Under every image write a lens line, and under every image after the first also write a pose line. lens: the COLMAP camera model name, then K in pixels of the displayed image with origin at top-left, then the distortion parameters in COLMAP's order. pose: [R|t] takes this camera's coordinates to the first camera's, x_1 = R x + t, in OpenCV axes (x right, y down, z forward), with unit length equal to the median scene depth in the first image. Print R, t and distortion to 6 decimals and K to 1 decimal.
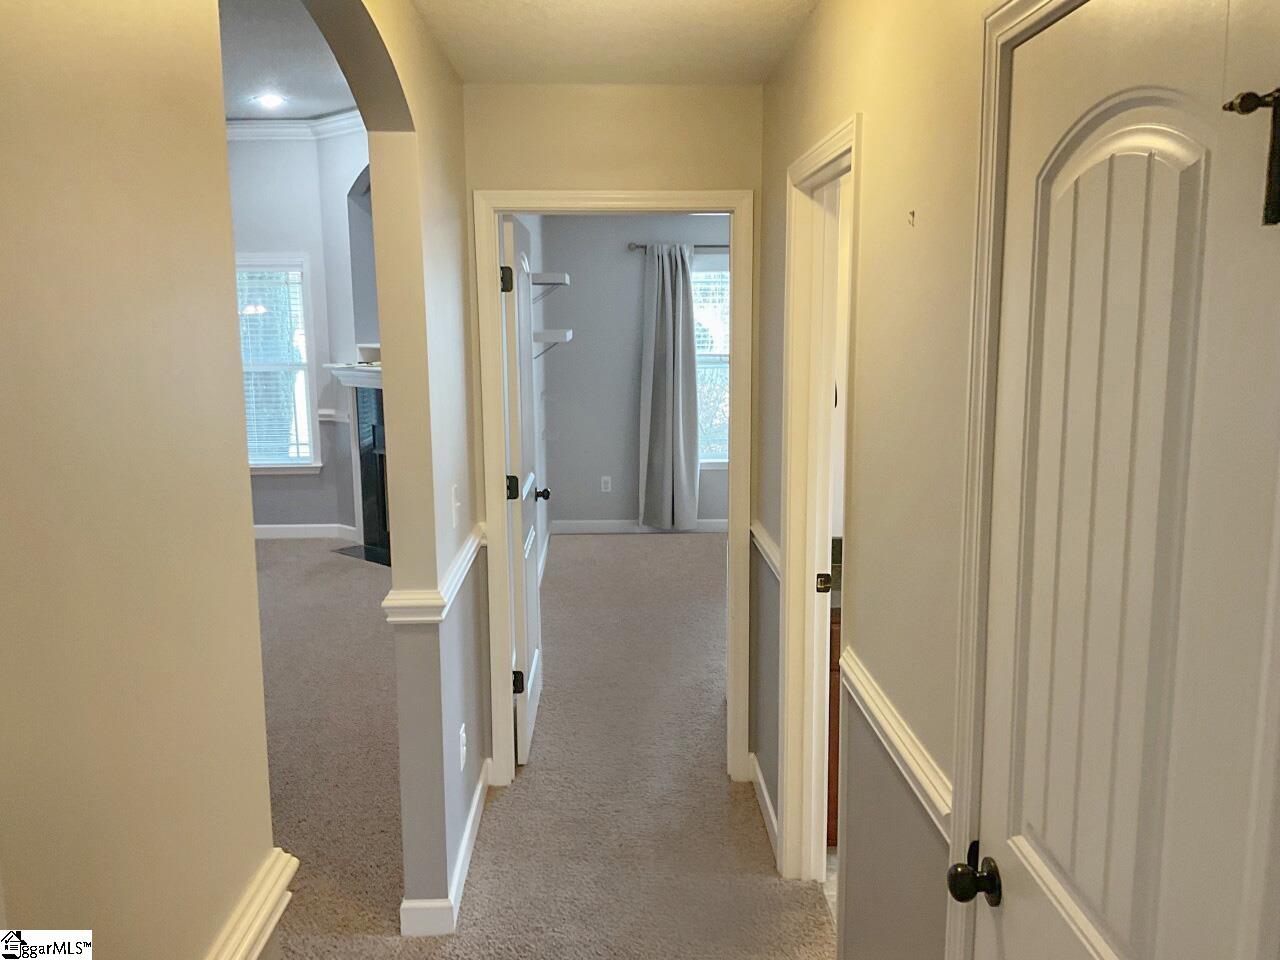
lens RADIAL K [[1080.6, 0, 638.8], [0, 1080.6, 483.4], [0, 0, 1]] dist [0.009926, 0.003473]
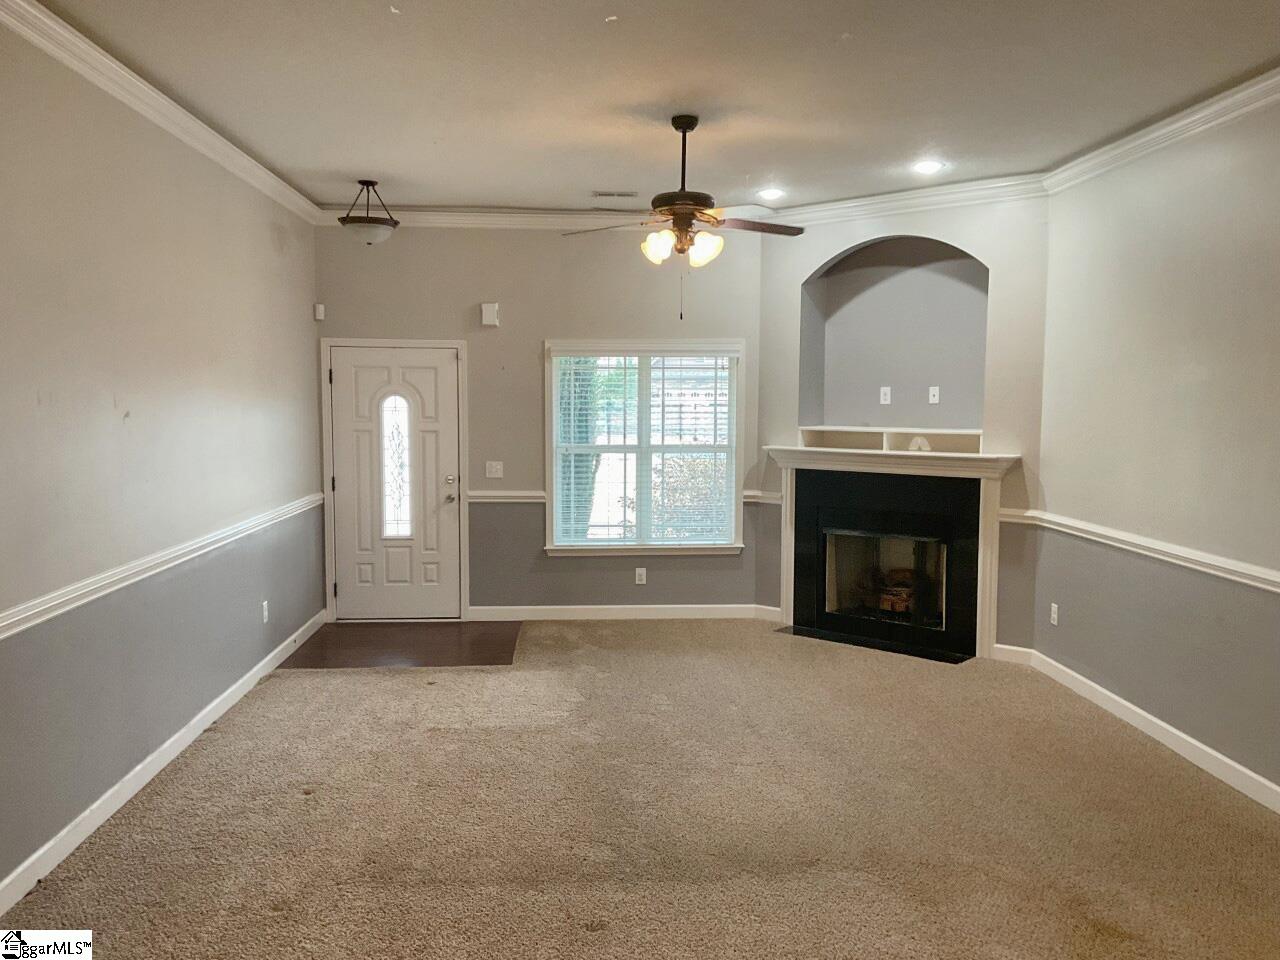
lens RADIAL K [[1080.6, 0, 638.8], [0, 1080.6, 483.4], [0, 0, 1]] dist [0.009926, 0.003473]
pose [[0.999800, 0.000309, 0.019992, -0.410829], [0.001215, 0.997096, -0.076143, 0.001630], [-0.019957, 0.076152, 0.996896, -0.007332]]
